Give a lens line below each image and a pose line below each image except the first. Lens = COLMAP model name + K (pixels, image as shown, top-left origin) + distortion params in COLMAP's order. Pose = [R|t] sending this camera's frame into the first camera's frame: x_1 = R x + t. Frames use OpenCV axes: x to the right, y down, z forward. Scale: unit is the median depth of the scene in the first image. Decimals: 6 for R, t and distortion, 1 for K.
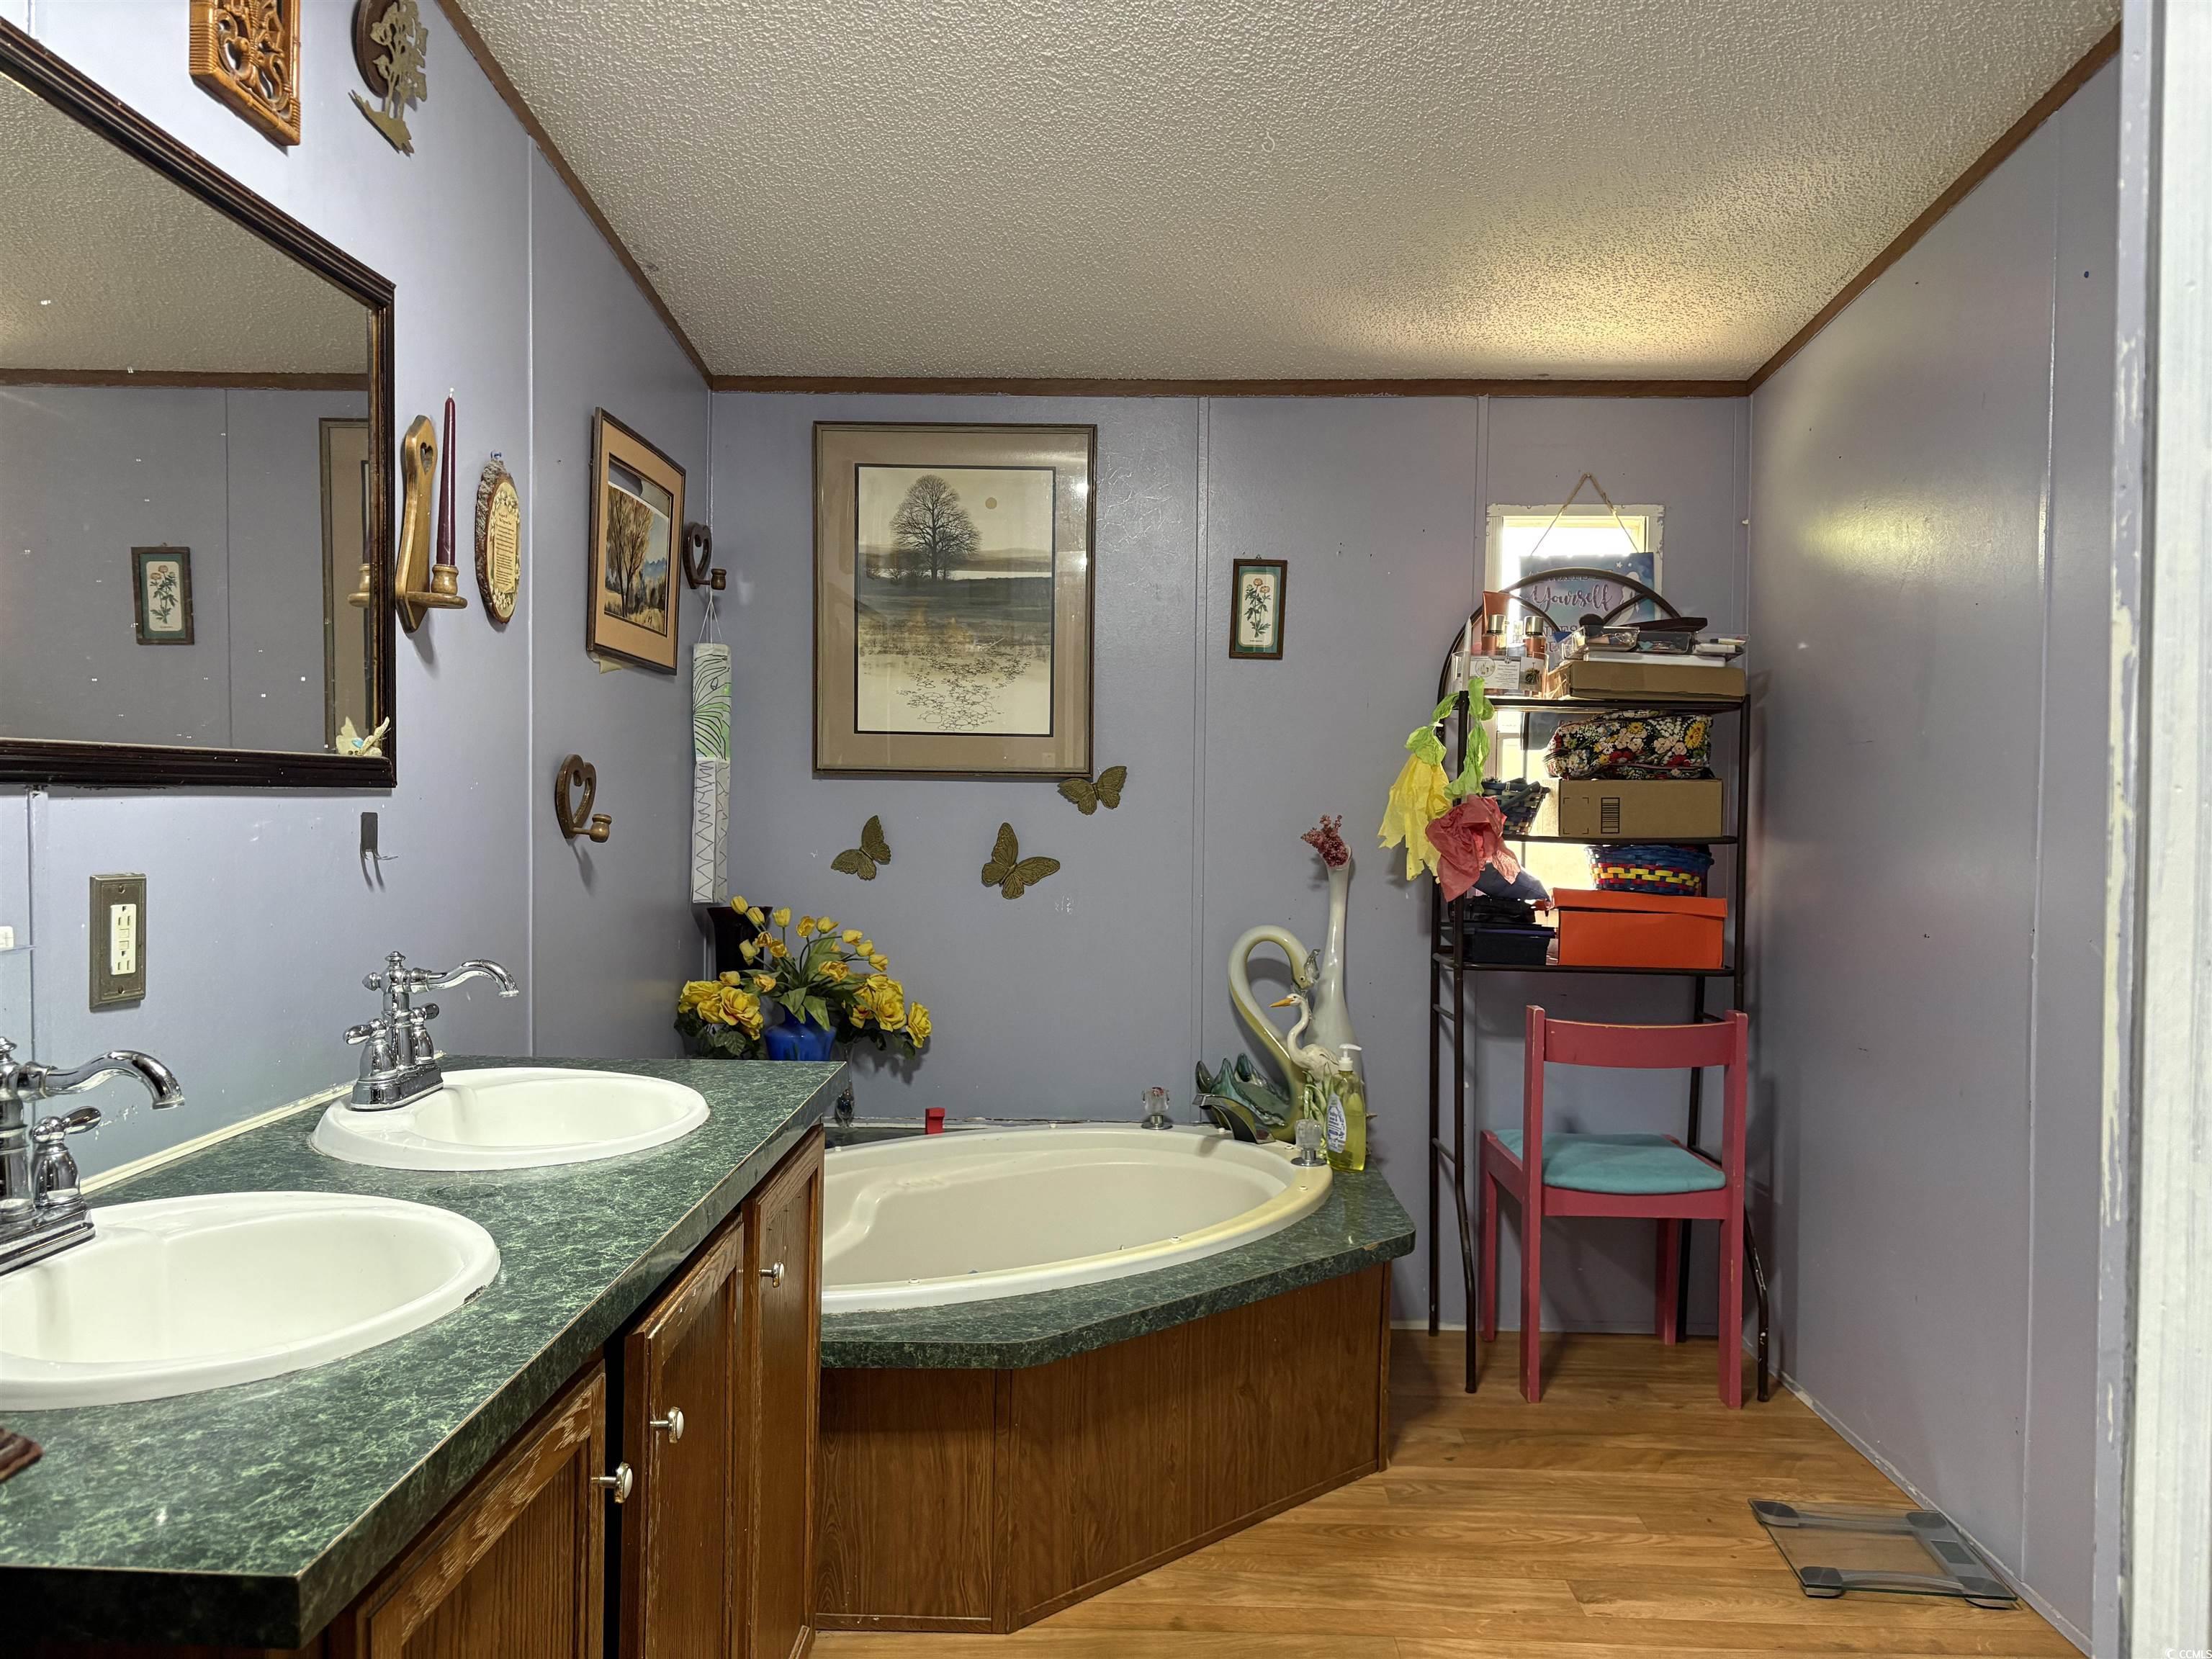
lens RADIAL K [[1673.0, 0, 1099.7], [0, 1673.0, 820.7], [0, 0, 1]] dist [0.059220, -0.061158]
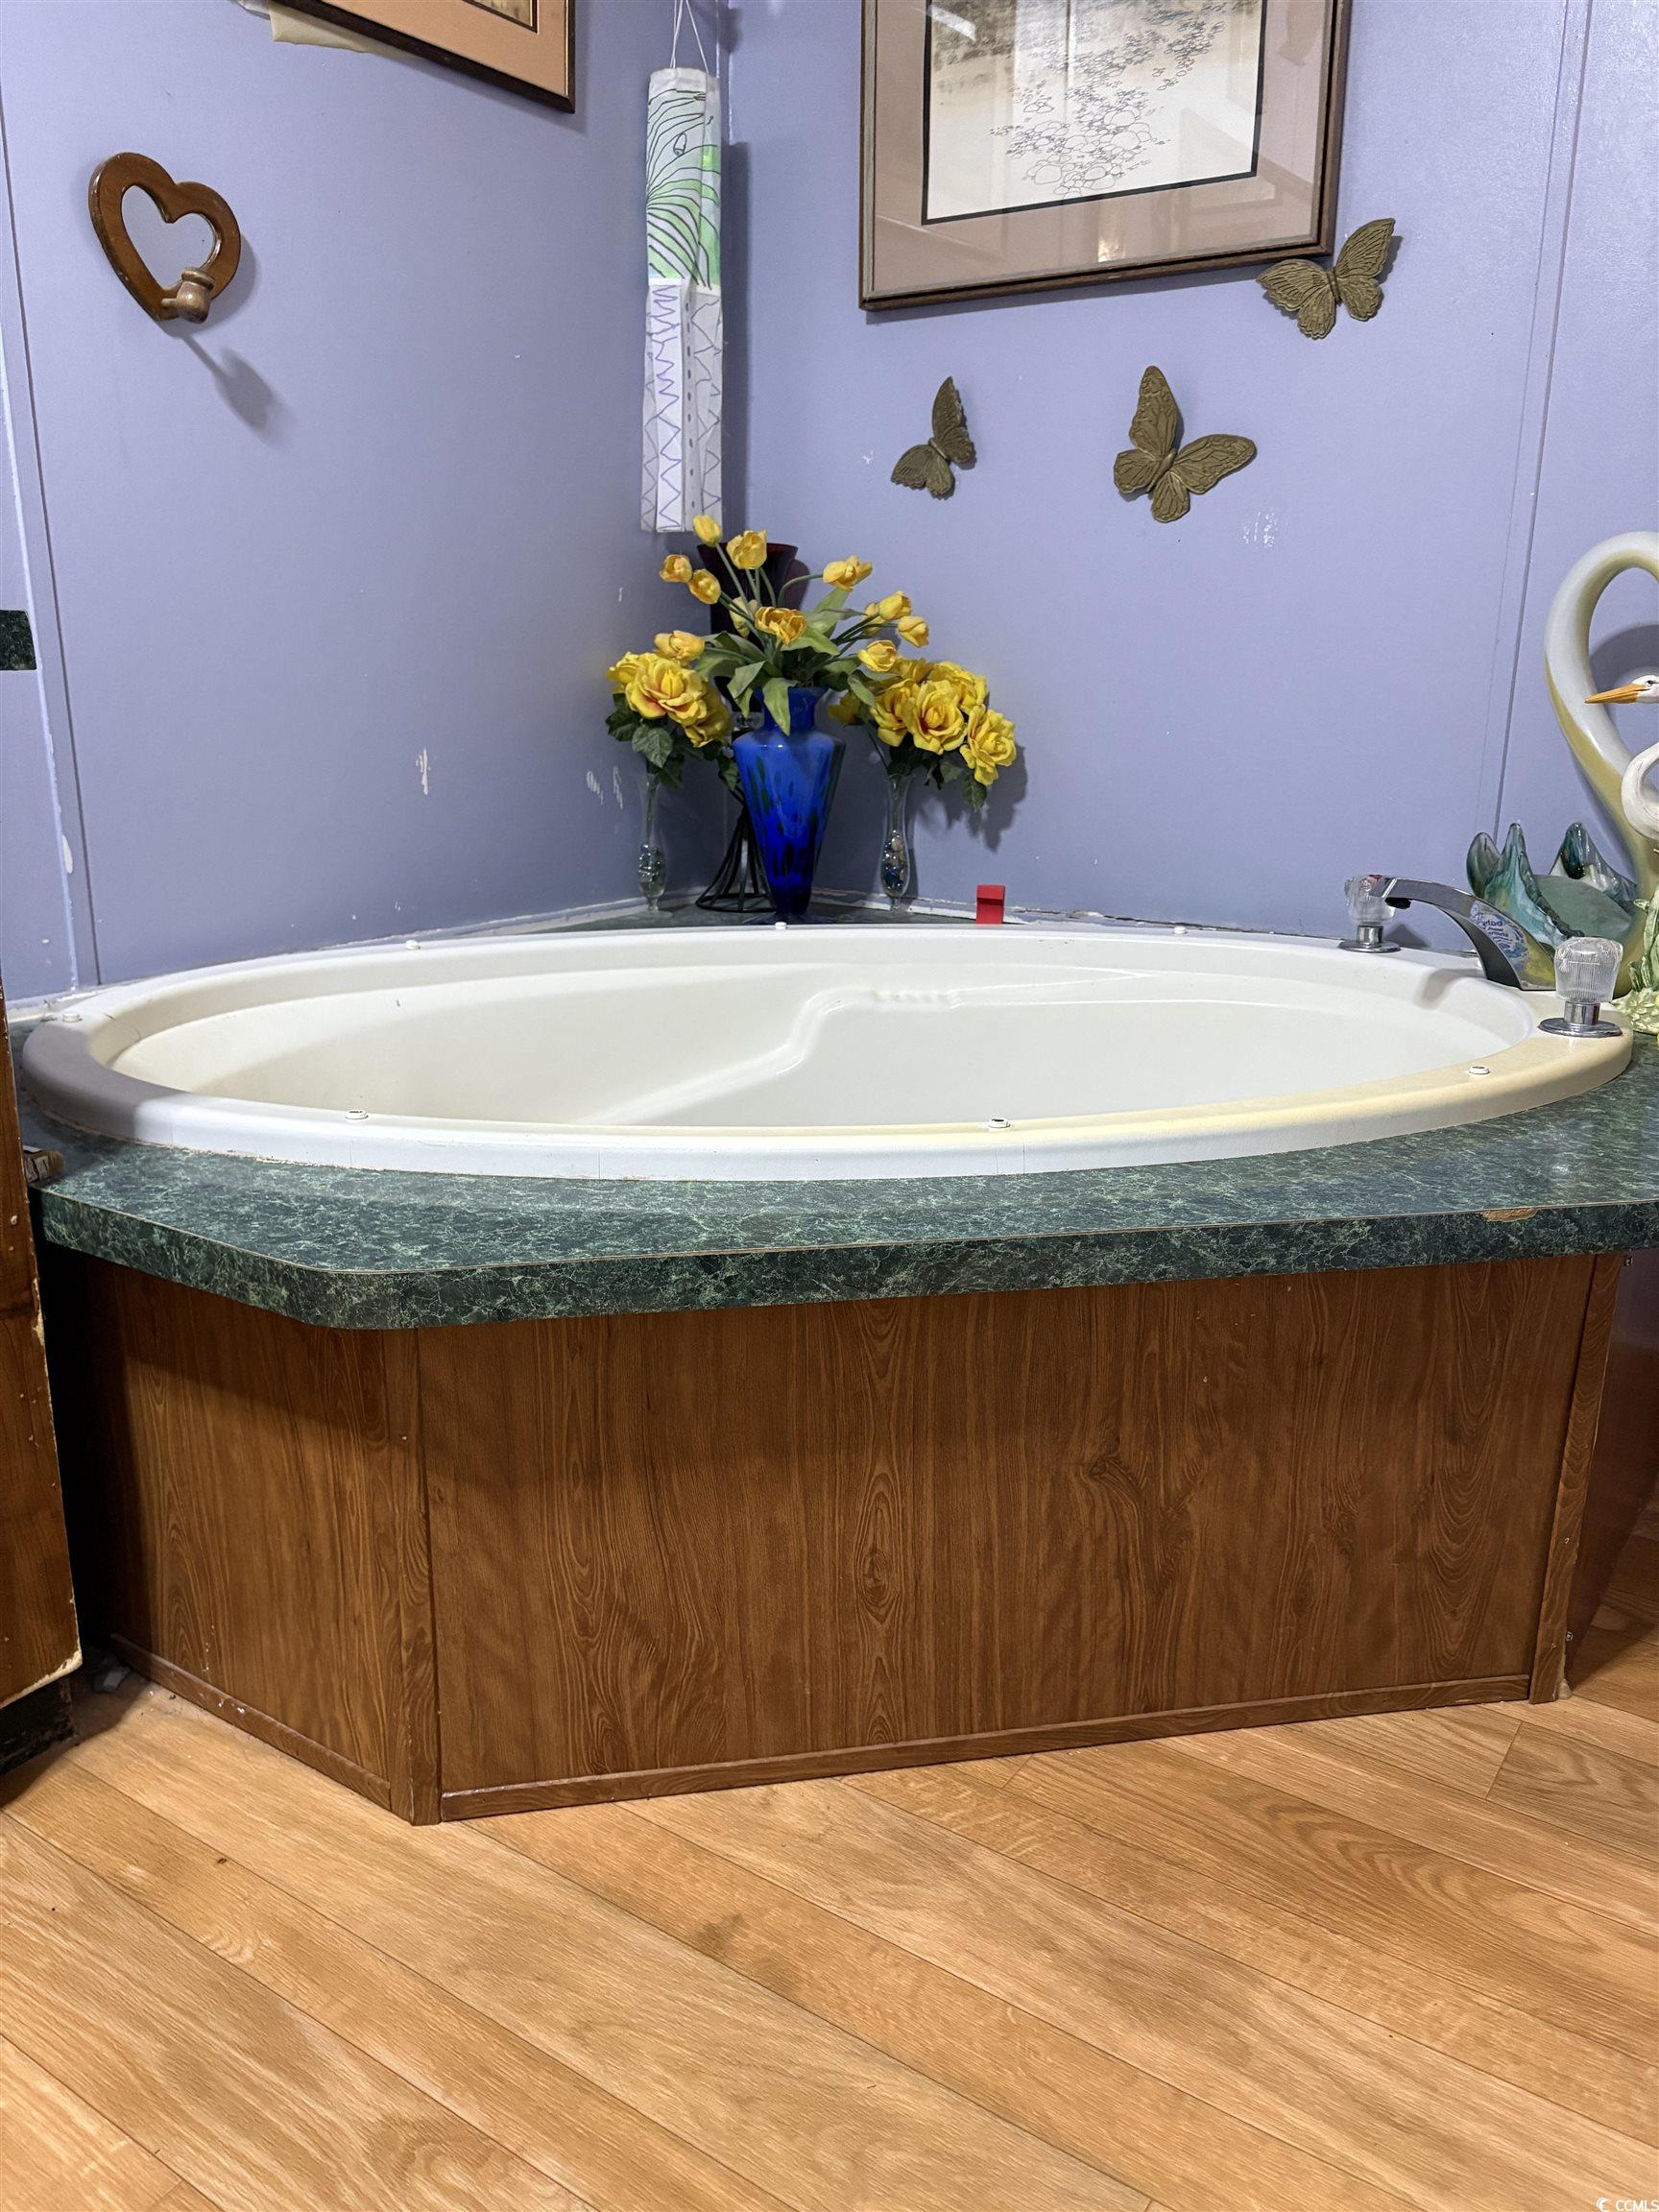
lens RADIAL K [[1673.0, 0, 836.6], [0, 1673.0, 1119.4], [0, 0, 1]] dist [0.059220, -0.061158]
pose [[0.840684, 0.140272, -0.523043, 0.244990], [-0.007254, 0.968700, 0.248130, 0.140993], [0.541477, -0.204805, 0.815388, 0.624761]]
